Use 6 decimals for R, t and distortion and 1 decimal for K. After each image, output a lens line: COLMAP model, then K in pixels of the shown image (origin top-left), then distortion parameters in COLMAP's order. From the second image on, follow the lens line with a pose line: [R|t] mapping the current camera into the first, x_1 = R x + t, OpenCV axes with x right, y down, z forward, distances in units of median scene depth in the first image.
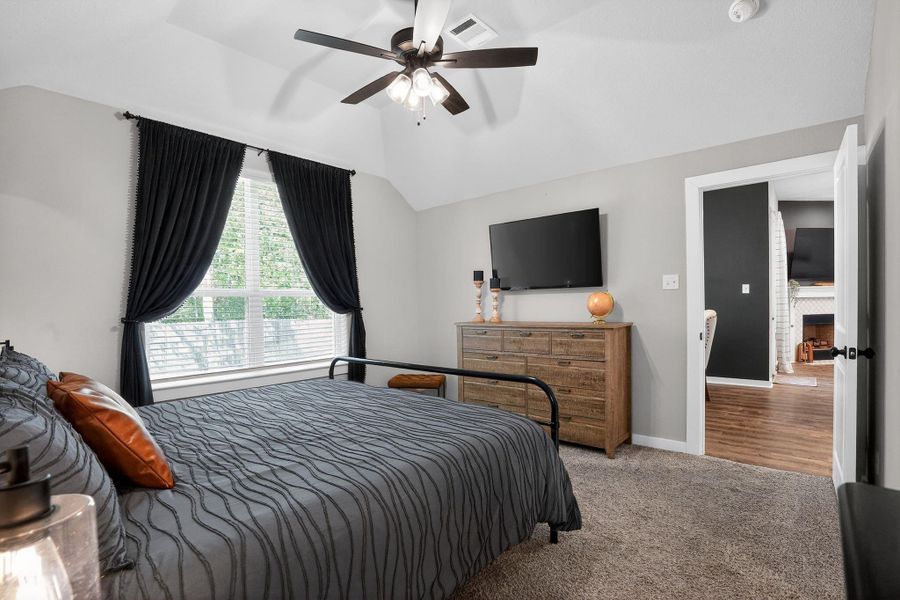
lens RADIAL K [[418.6, 0, 448.9], [0, 418.6, 309.0], [0, 0, 1]] dist [-0.063829, 0.021760]
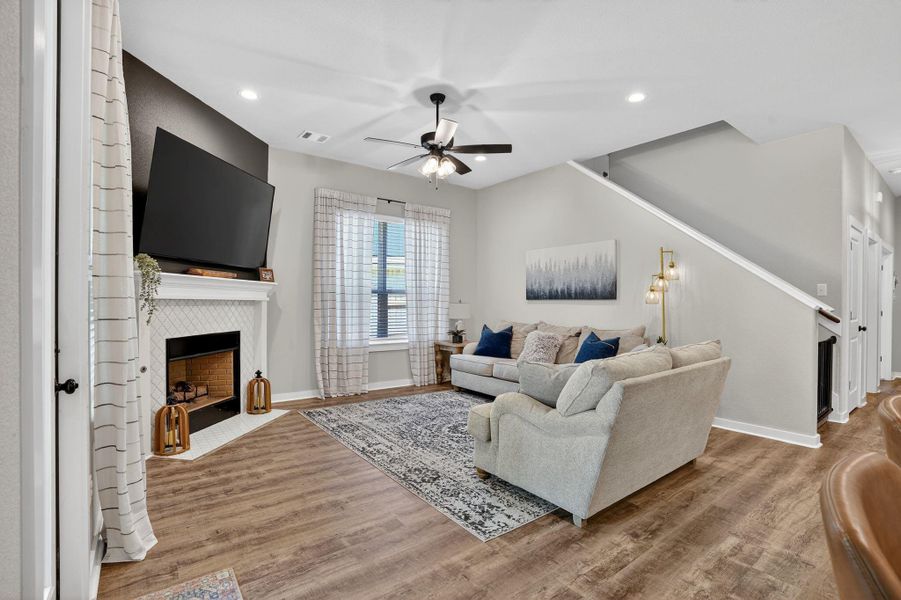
lens RADIAL K [[419.0, 0, 442.7], [0, 419.0, 305.9], [0, 0, 1]] dist [-0.063829, 0.021760]
pose [[0.211683, 0.007807, 0.977307, 0.961363], [0.002771, 0.999959, -0.008588, -0.031657], [-0.977334, 0.004526, 0.211653, 1.160041]]
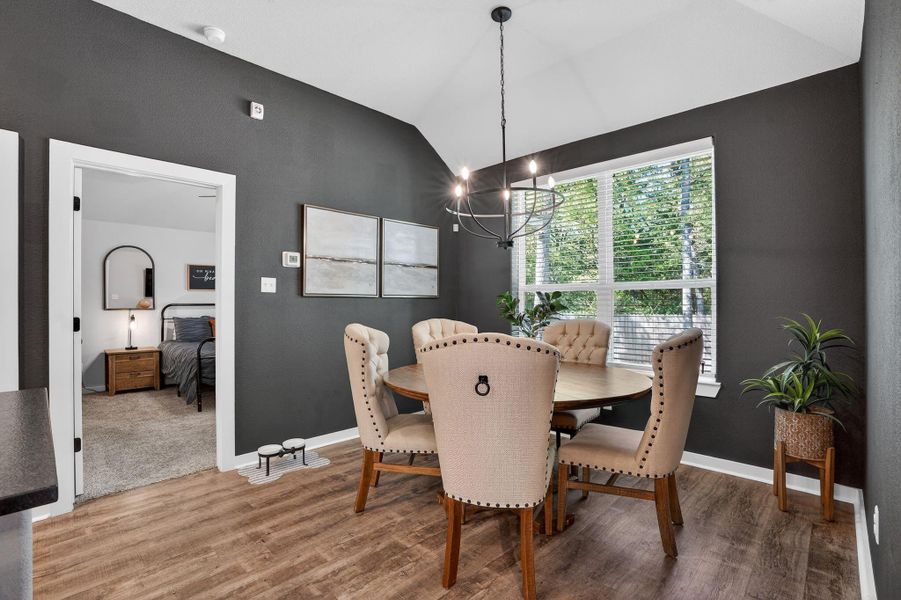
lens RADIAL K [[419.0, 0, 445.8], [0, 419.0, 300.3], [0, 0, 1]] dist [-0.063829, 0.021760]
pose [[-0.058009, 0.010577, -0.998260, 1.174777], [-0.006965, 0.999915, 0.011000, -0.035936], [0.998292, 0.007591, -0.057930, 1.210928]]
